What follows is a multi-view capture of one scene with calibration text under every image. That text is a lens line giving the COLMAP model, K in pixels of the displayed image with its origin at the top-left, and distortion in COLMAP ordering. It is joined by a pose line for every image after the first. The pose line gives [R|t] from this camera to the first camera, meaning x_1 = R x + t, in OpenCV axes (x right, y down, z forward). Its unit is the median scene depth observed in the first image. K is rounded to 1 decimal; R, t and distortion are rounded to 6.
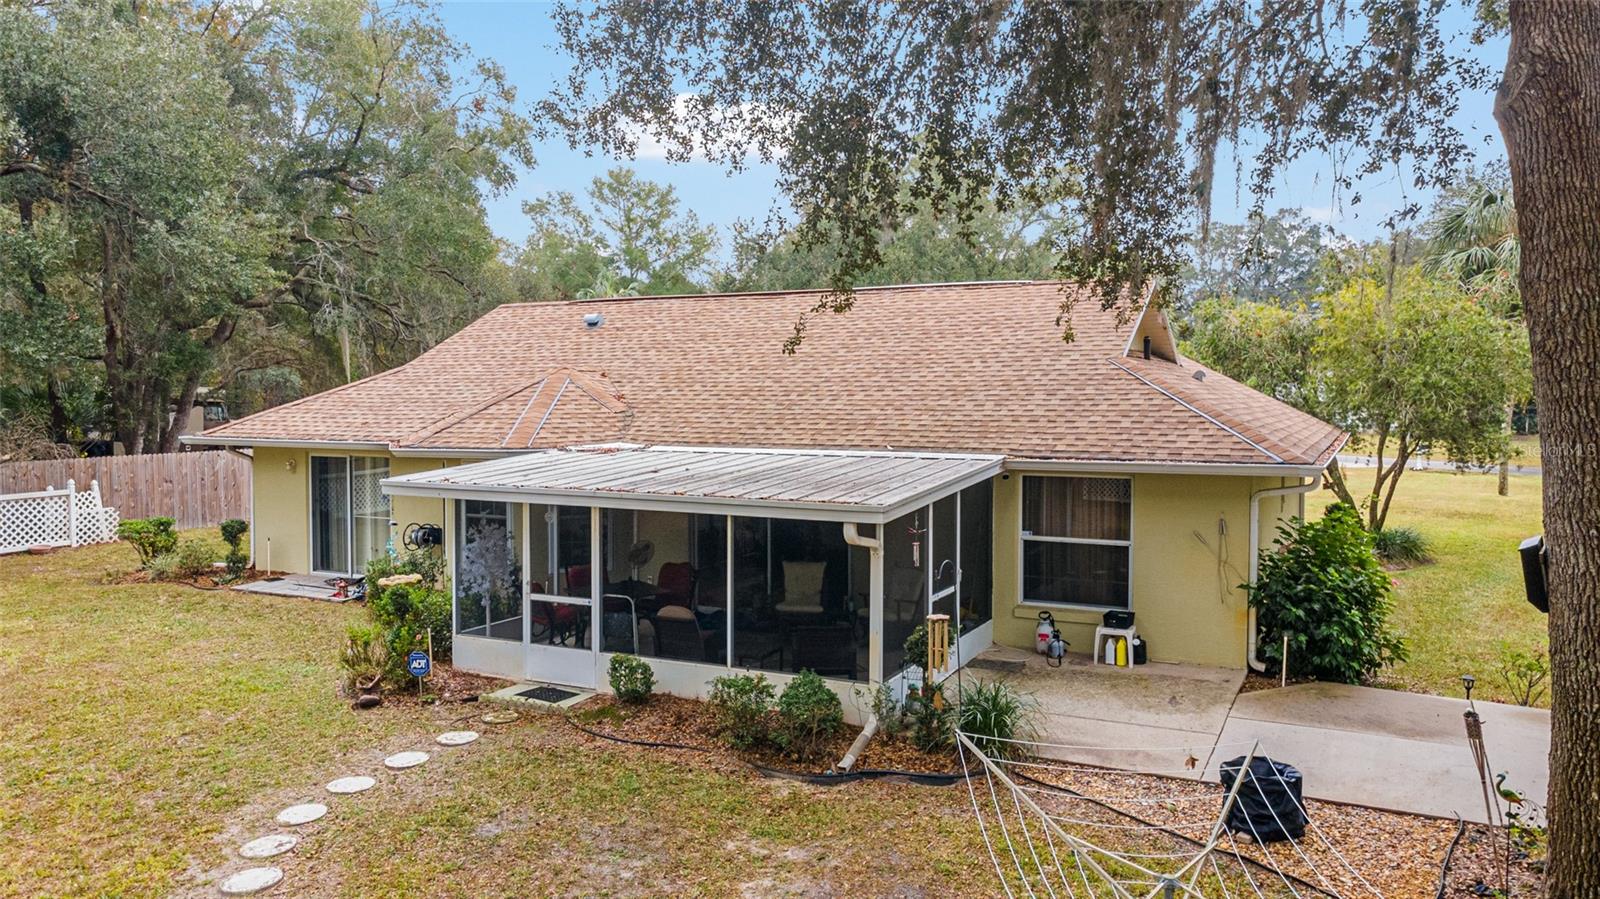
lens RADIAL K [[1165.5, 0, 799.5], [0, 1165.5, 452.3], [0, 0, 1]] dist [0.021678, 0.039169]
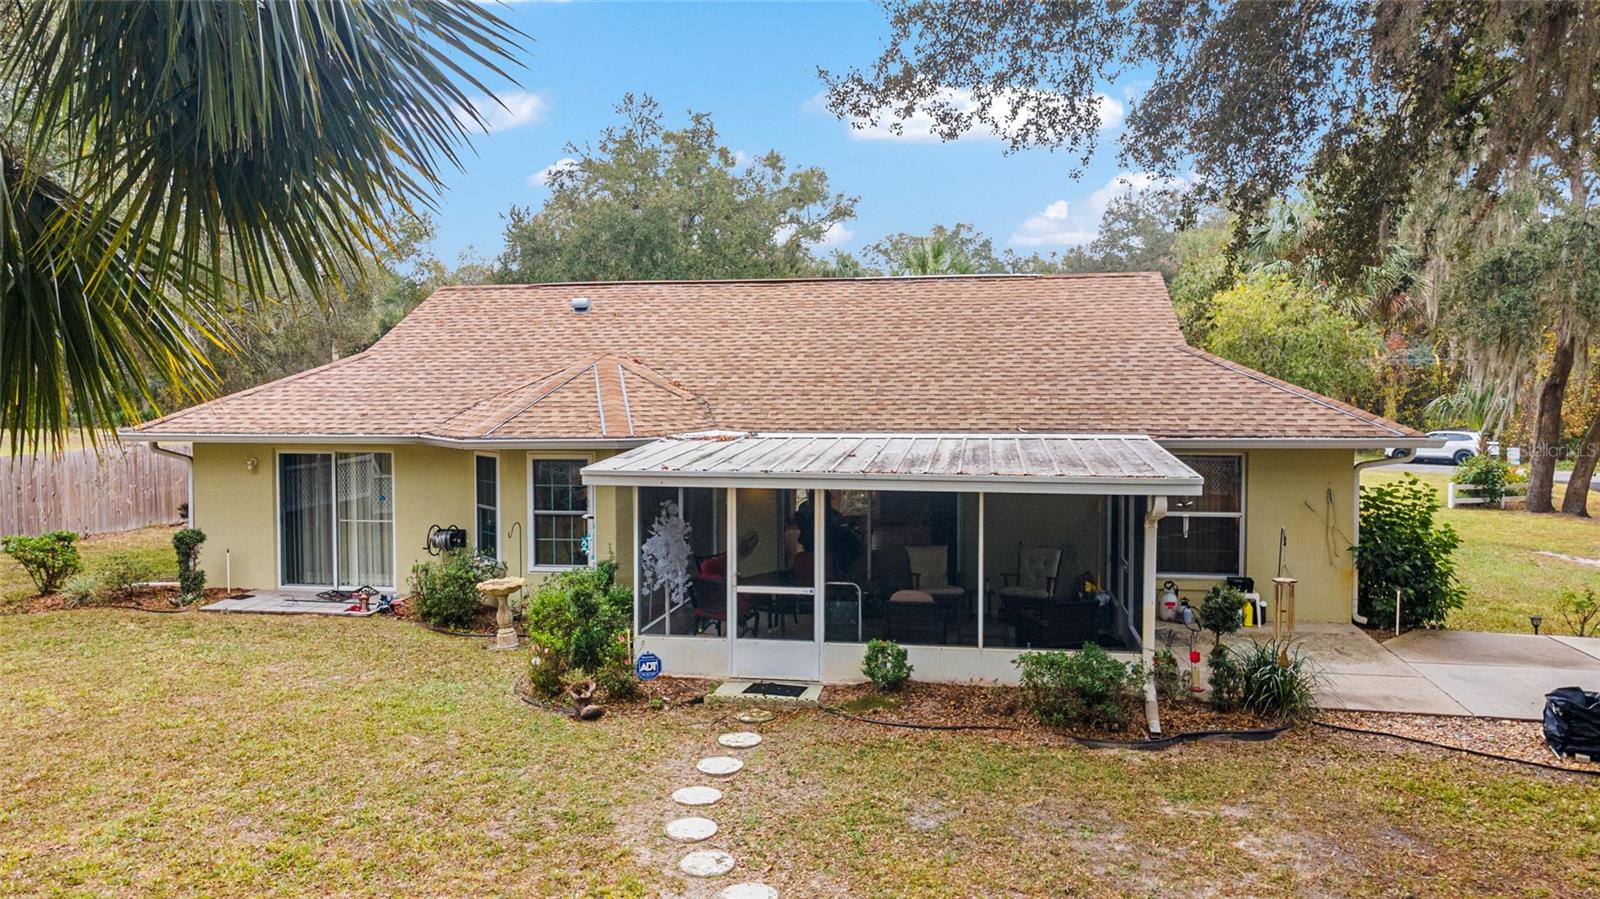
lens RADIAL K [[1165.5, 0, 795.8], [0, 1165.5, 445.2], [0, 0, 1]] dist [0.021678, 0.039169]
pose [[0.957056, -0.015297, 0.289499, -0.490366], [0.017461, 0.999836, -0.004894, 0.012956], [-0.289376, 0.009739, 0.957166, 0.085427]]
